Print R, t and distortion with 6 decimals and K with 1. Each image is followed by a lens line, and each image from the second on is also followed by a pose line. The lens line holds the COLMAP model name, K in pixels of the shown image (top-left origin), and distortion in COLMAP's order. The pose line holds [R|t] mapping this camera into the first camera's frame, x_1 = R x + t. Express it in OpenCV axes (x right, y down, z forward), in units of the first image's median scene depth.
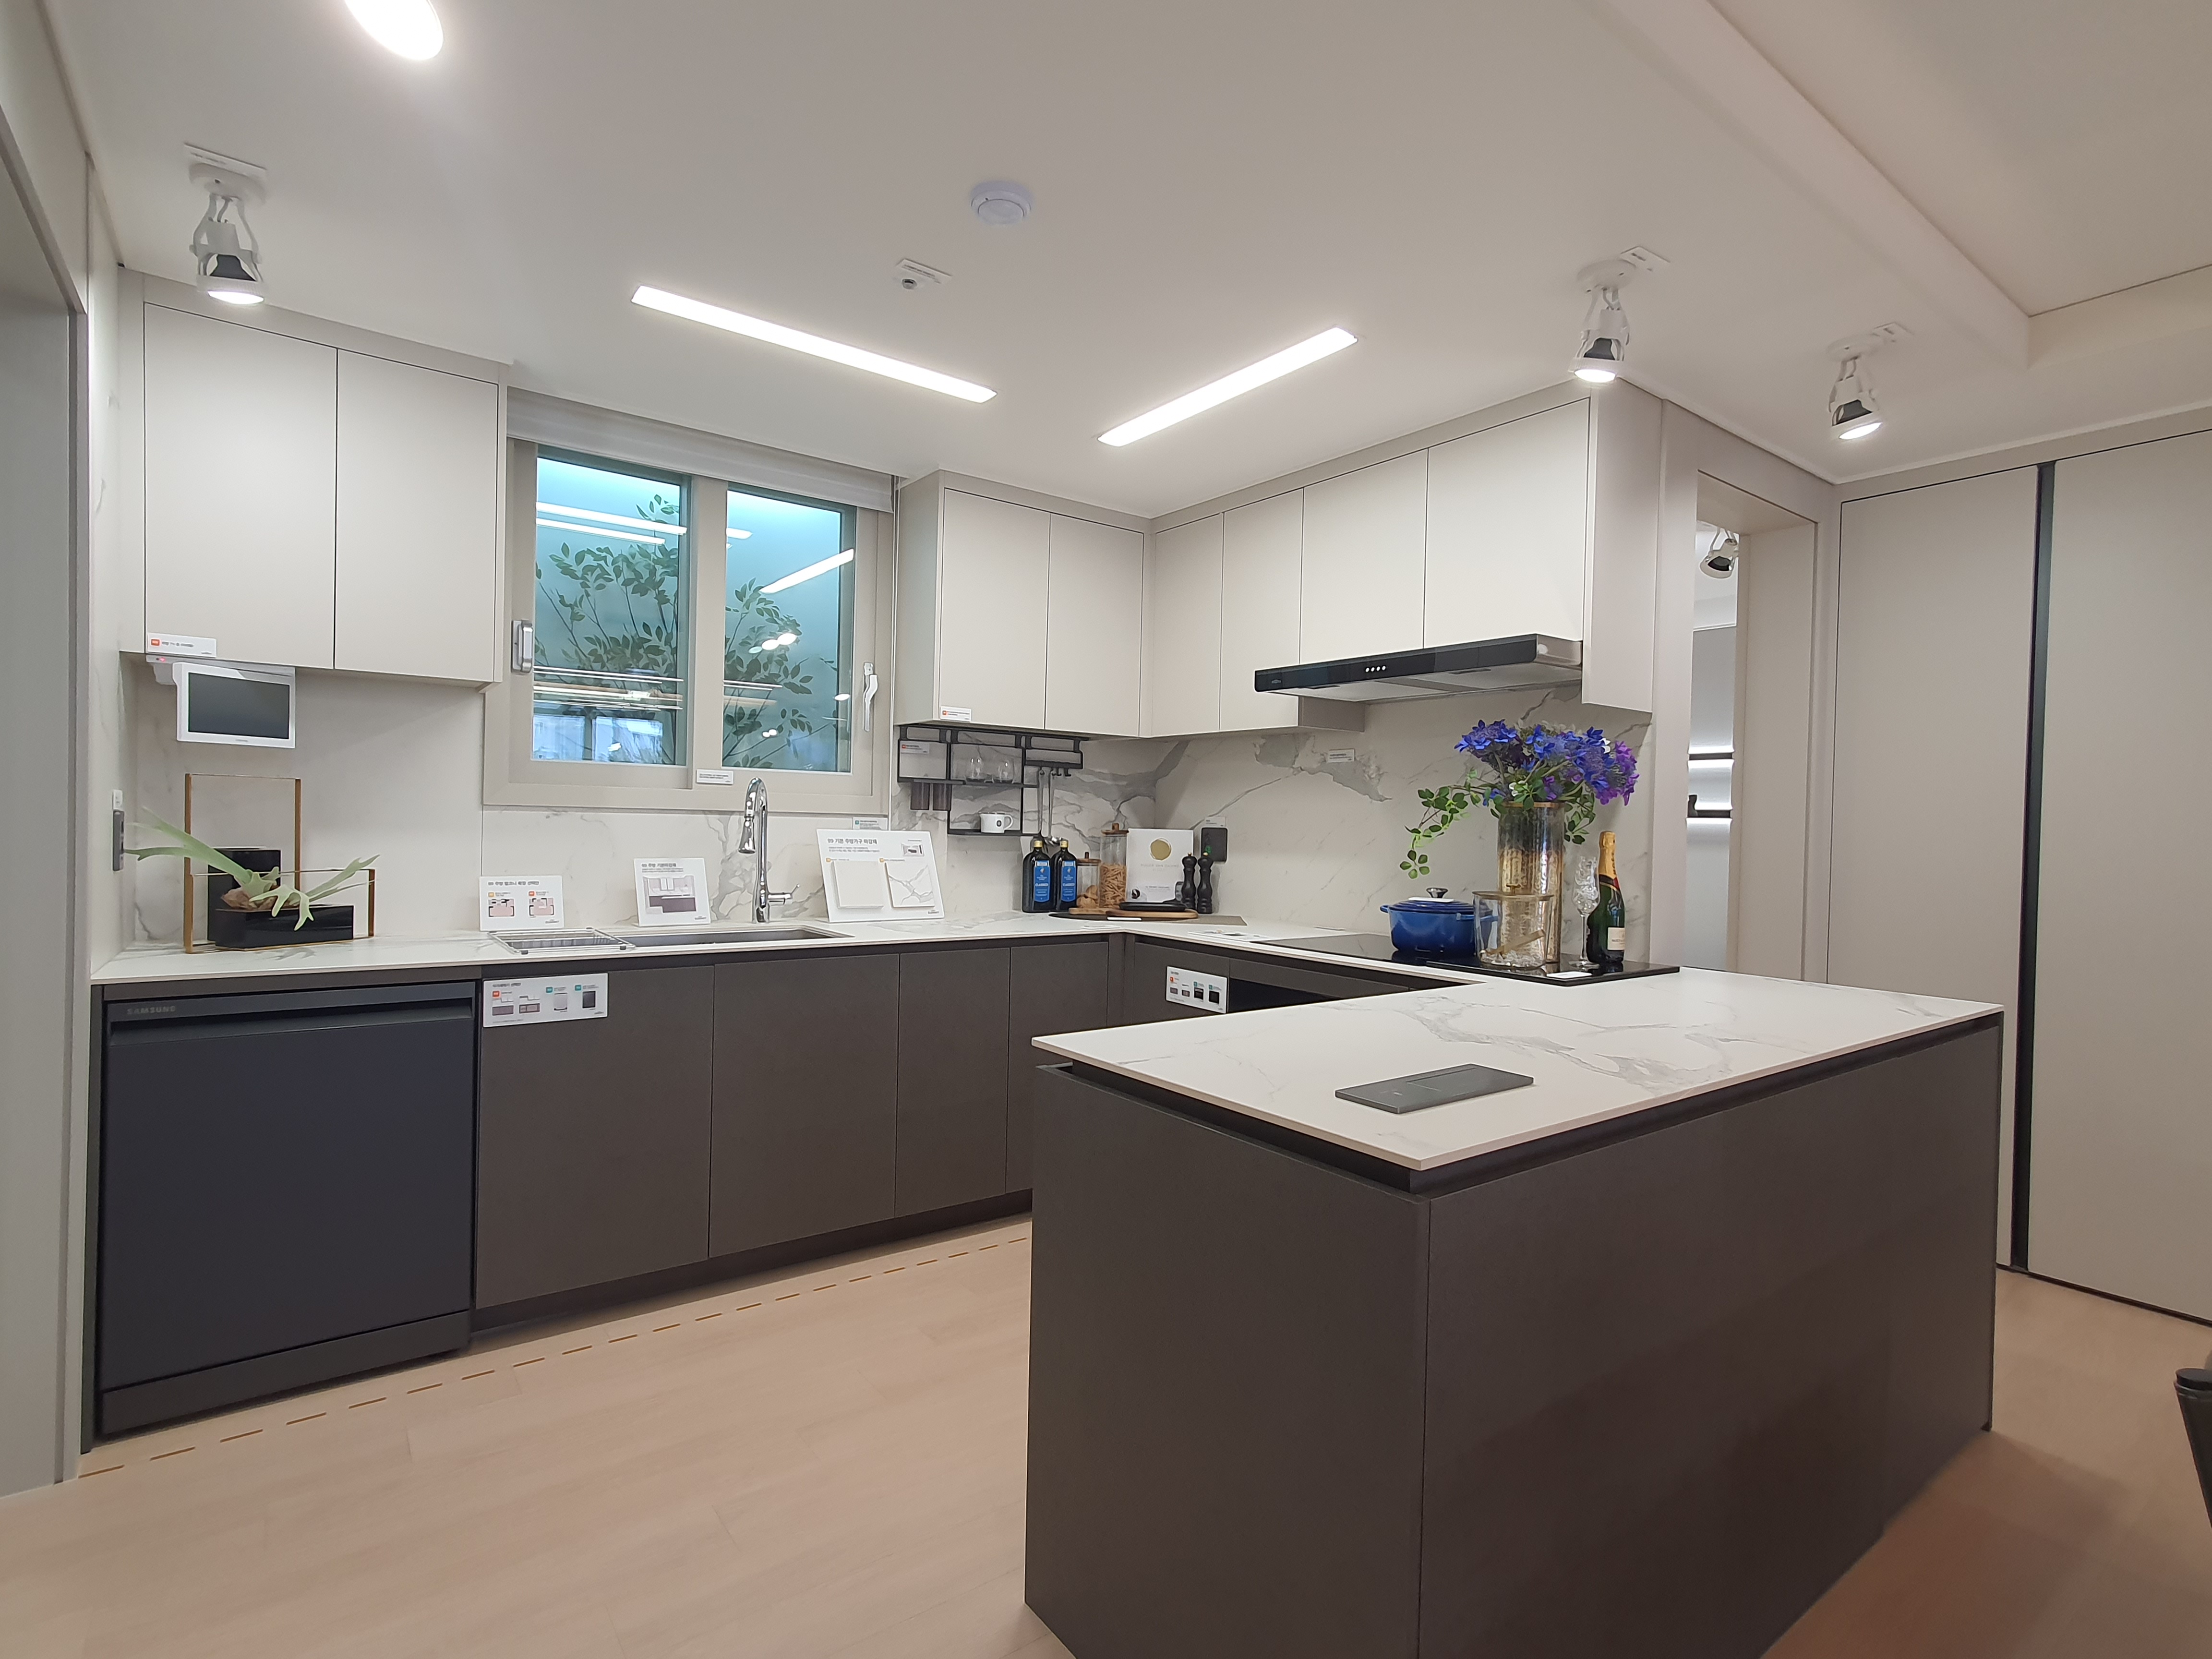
lens RADIAL K [[1080.2, 0, 1084.4], [0, 1080.2, 840.1], [0, 0, 1]] dist [-0.005015, 0.010406]
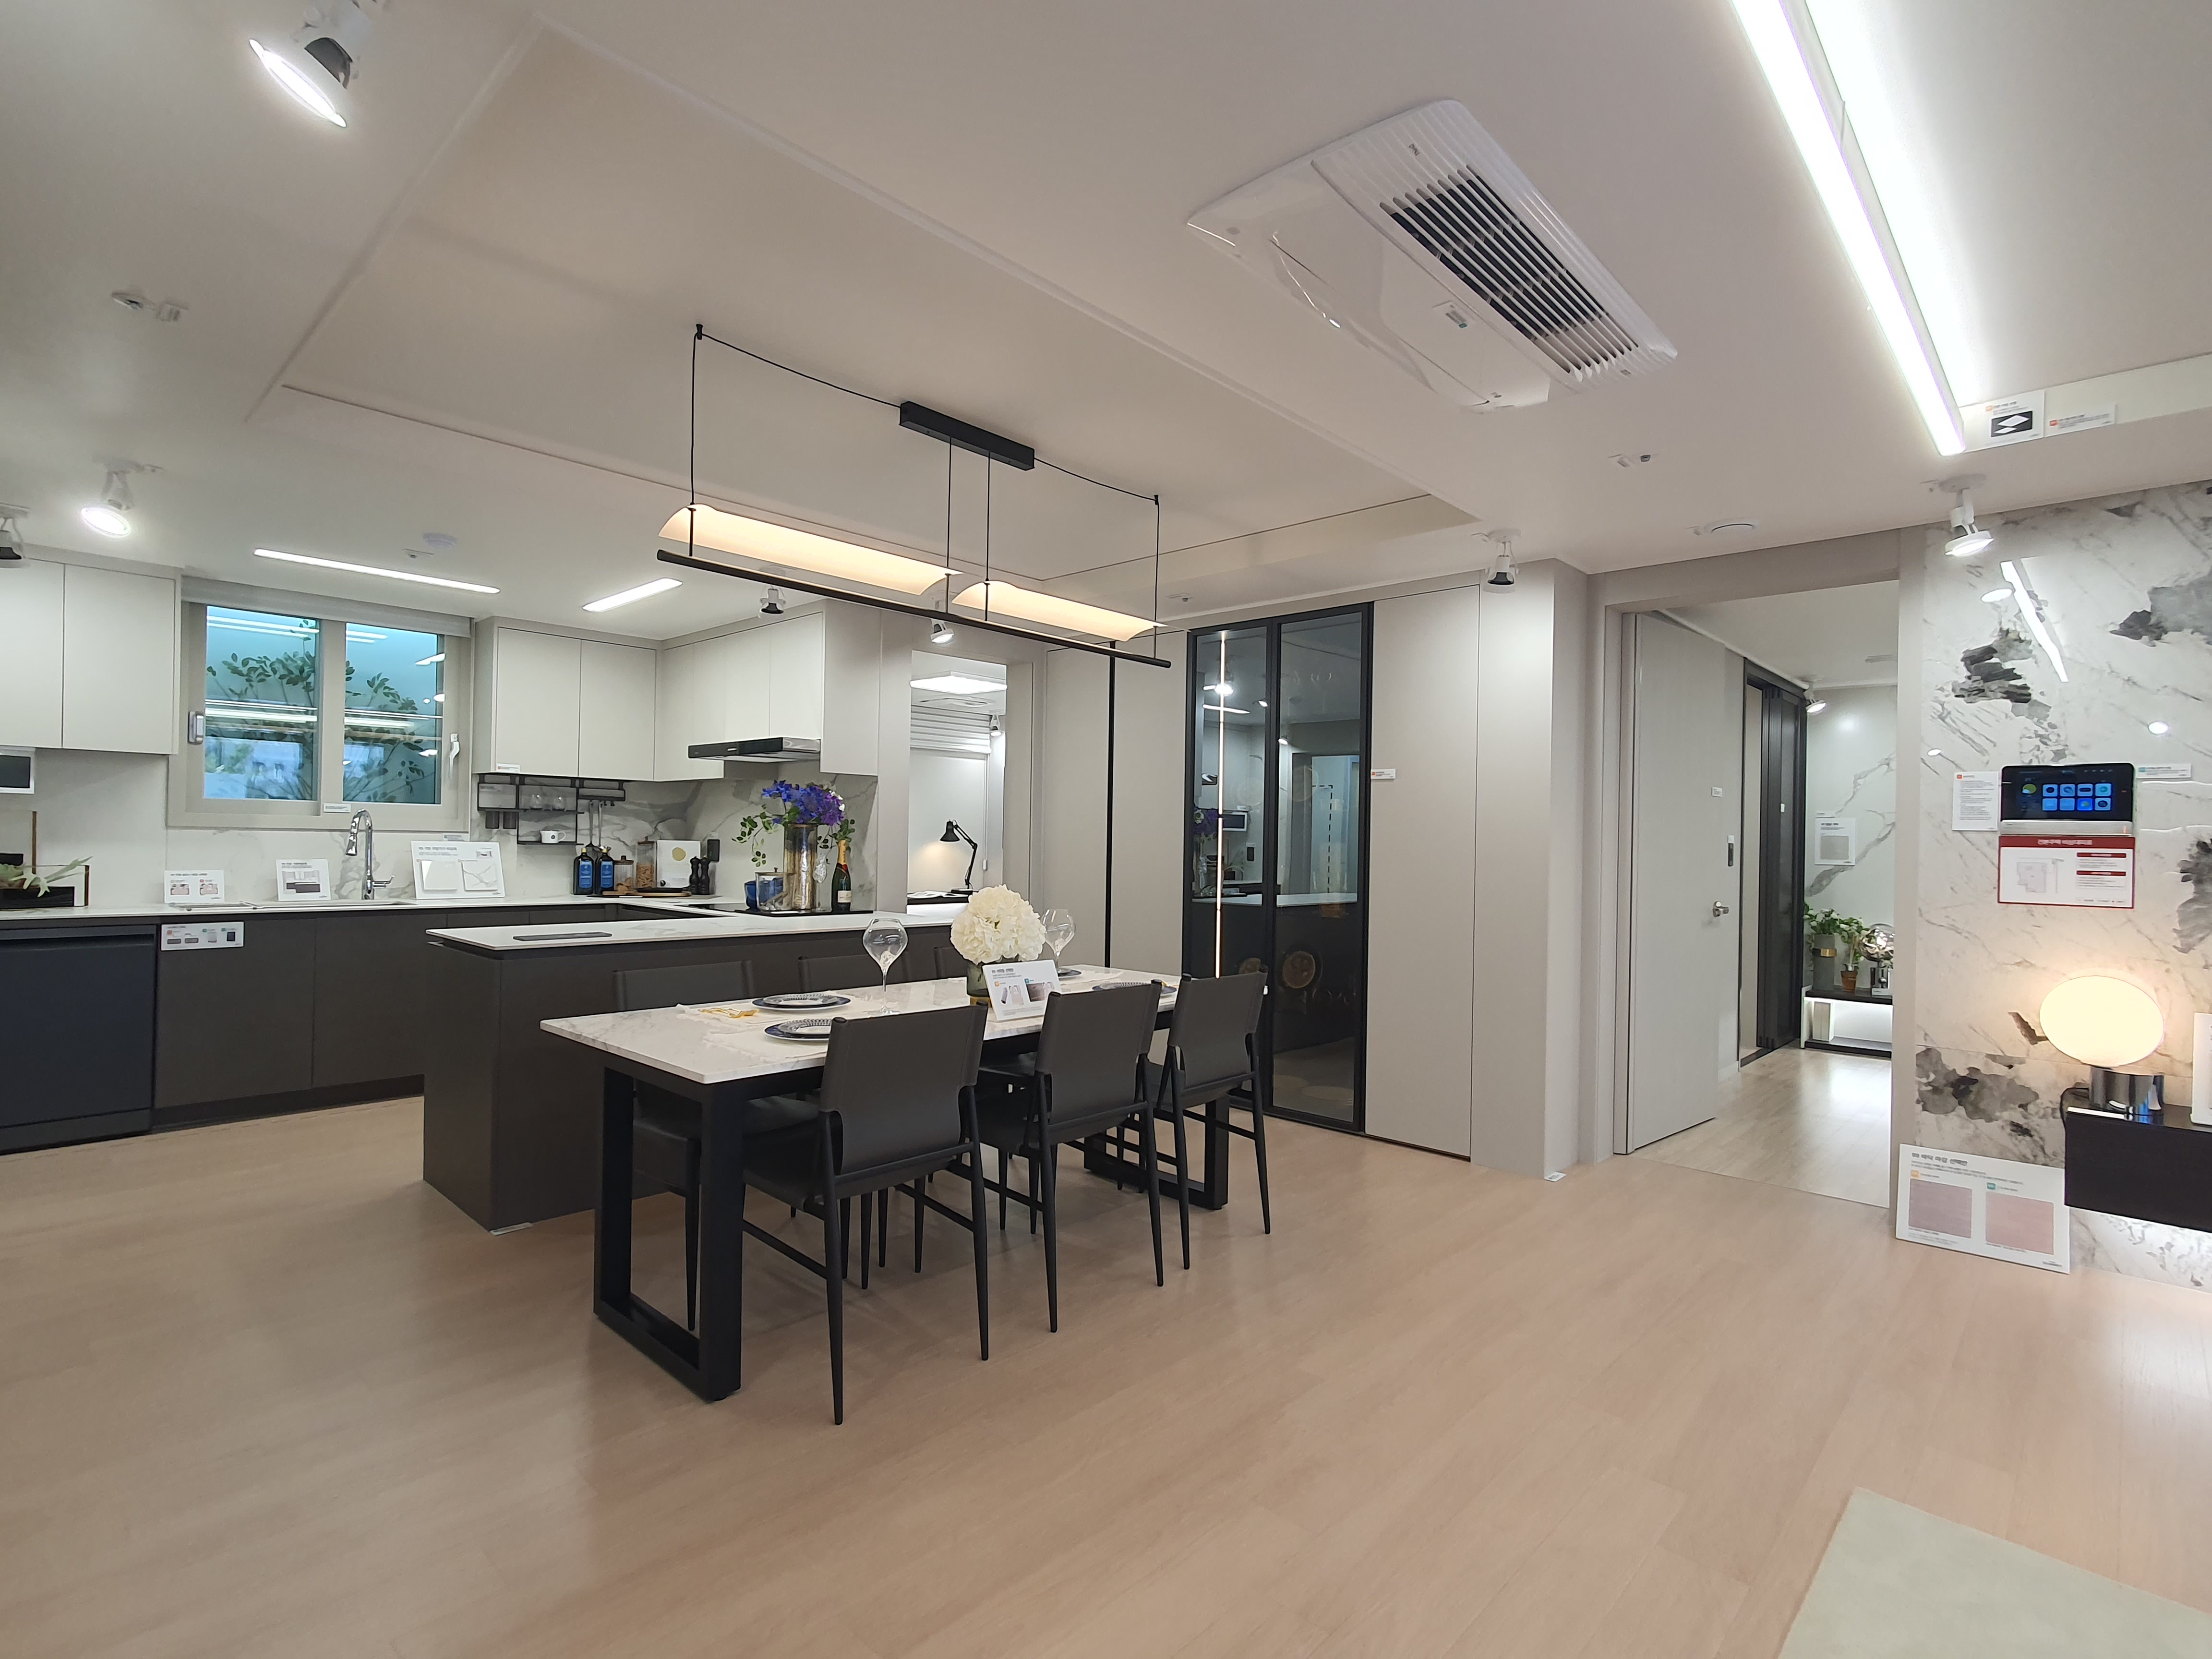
lens RADIAL K [[1080.2, 0, 1084.4], [0, 1080.2, 840.1], [0, 0, 1]] dist [-0.005015, 0.010406]
pose [[0.985202, -0.004053, 0.171349, 0.458406], [0.006438, 0.999890, -0.013367, 0.016409], [-0.171276, 0.014273, 0.985120, -0.735183]]
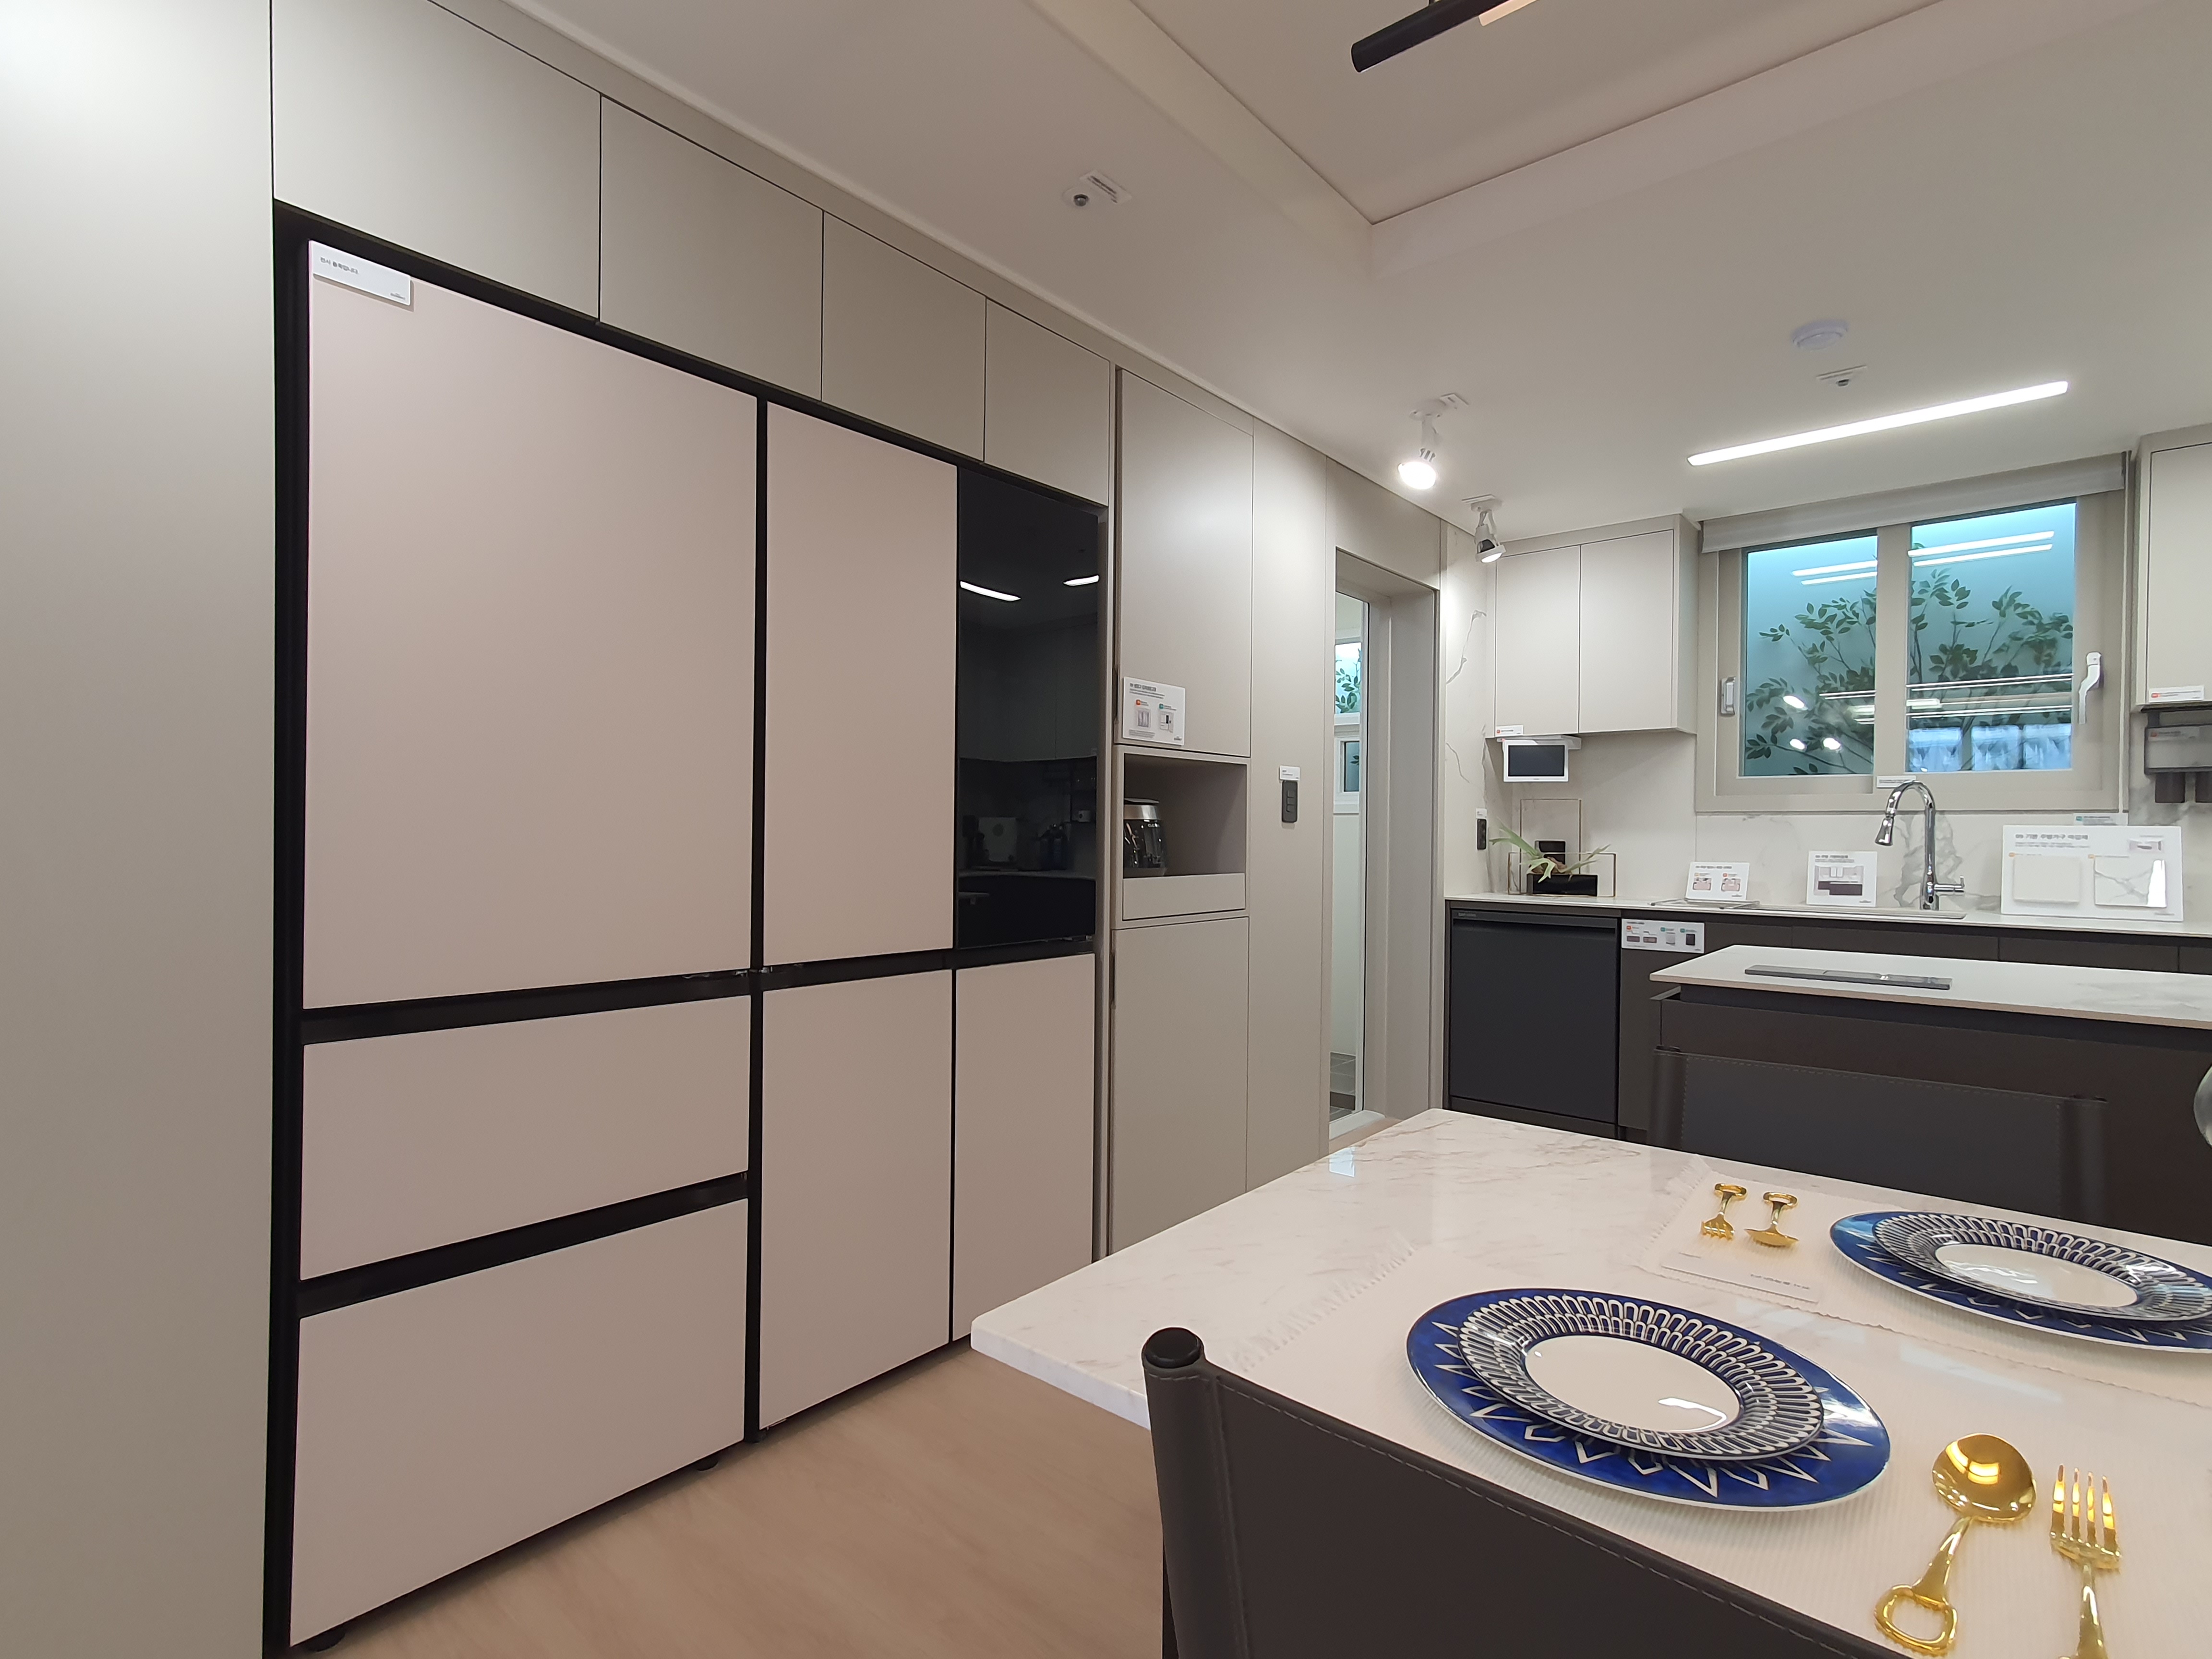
lens RADIAL K [[1080.2, 0, 1084.4], [0, 1080.2, 840.1], [0, 0, 1]] dist [-0.005015, 0.010406]
pose [[0.219015, -0.014657, -0.975611, 0.582582], [-0.020894, 0.999587, -0.019708, 0.043812], [0.975498, 0.024701, 0.218619, -0.089874]]
